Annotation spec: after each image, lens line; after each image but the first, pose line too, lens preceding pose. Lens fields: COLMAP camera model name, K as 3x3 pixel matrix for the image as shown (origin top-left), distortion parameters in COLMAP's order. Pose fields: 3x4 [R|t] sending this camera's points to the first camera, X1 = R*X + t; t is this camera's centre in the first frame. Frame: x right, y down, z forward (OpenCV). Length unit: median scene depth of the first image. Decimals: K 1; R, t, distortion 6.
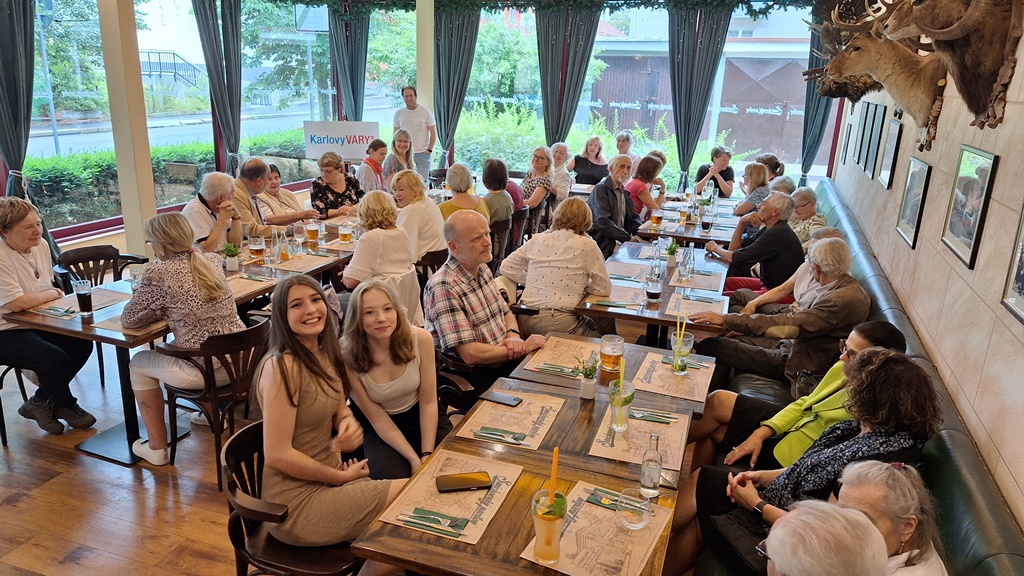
lens RADIAL K [[715.8, 0, 505.6], [0, 715.8, 291.3], [0, 0, 1]] dist [0.082581, -0.097059]
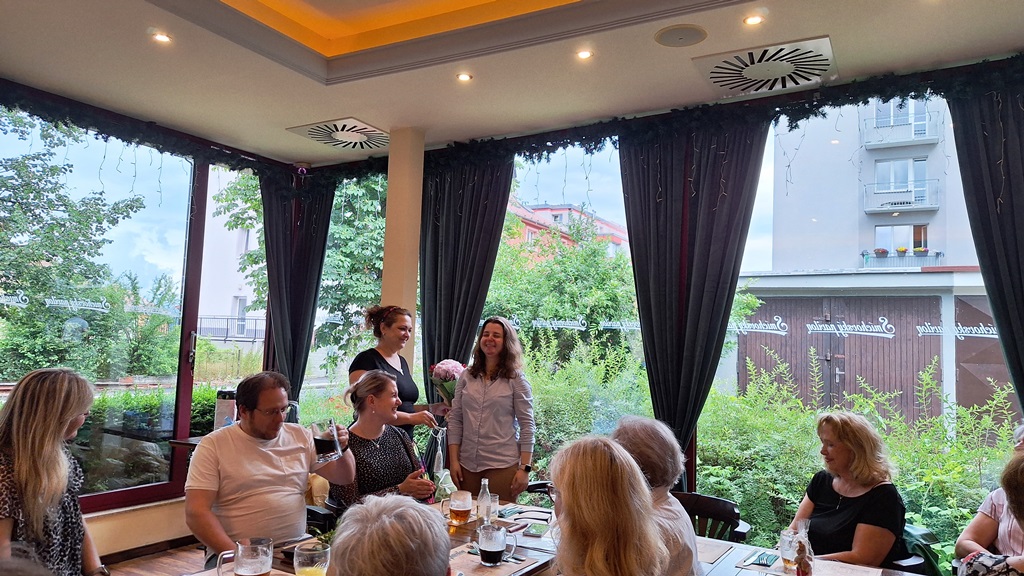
lens RADIAL K [[715.8, 0, 503.0], [0, 715.8, 287.3], [0, 0, 1]] dist [0.082581, -0.097059]
pose [[0.982031, -0.014750, -0.188141, 0.095967], [-0.056069, 0.929118, -0.365507, -0.217433], [0.180196, 0.369488, 0.911596, 1.050548]]
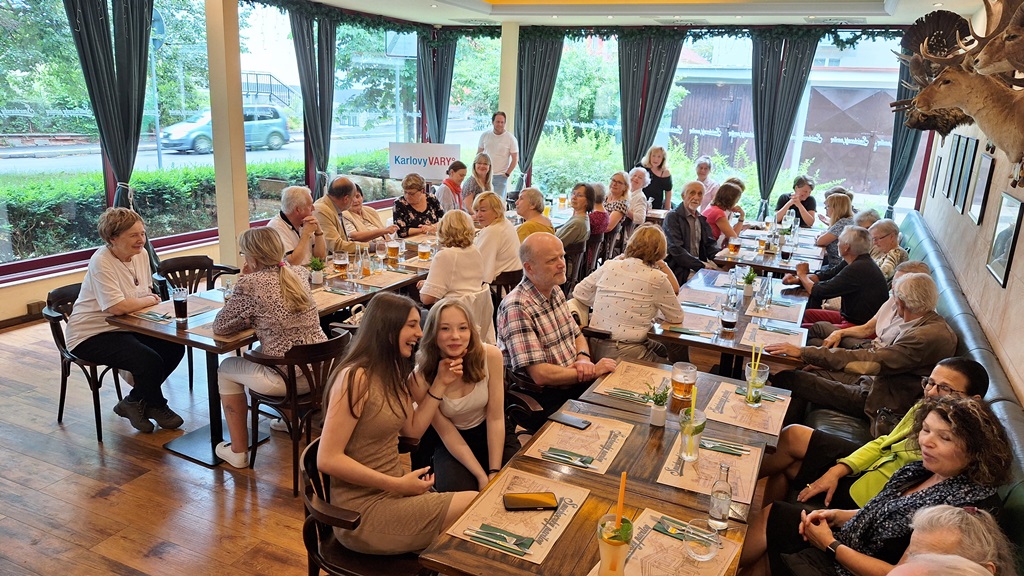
lens RADIAL K [[715.8, 0, 519.7], [0, 715.8, 282.6], [0, 0, 1]] dist [0.082581, -0.097059]
pose [[0.995951, 0.036736, -0.082054, -0.000705], [-0.040128, 0.998391, -0.040075, -0.000368], [0.080450, 0.043205, 0.995822, -0.011091]]
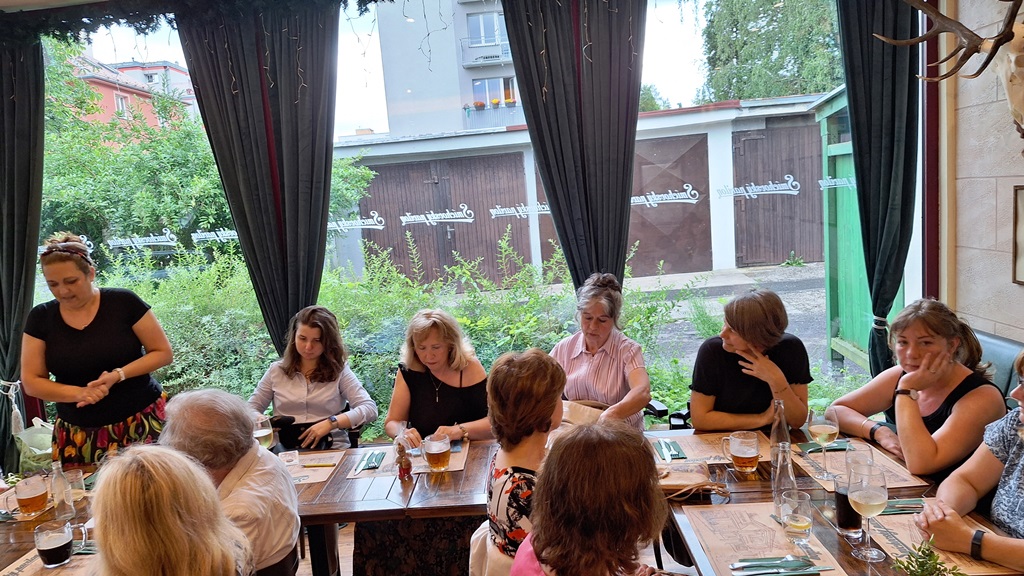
lens RADIAL K [[715.8, 0, 491.2], [0, 715.8, 296.9], [0, 0, 1]] dist [0.082581, -0.097059]
pose [[0.952720, -0.156885, 0.260213, 0.141907], [0.195748, 0.971902, -0.130725, -0.269514], [-0.232392, 0.175481, 0.956661, 1.063926]]
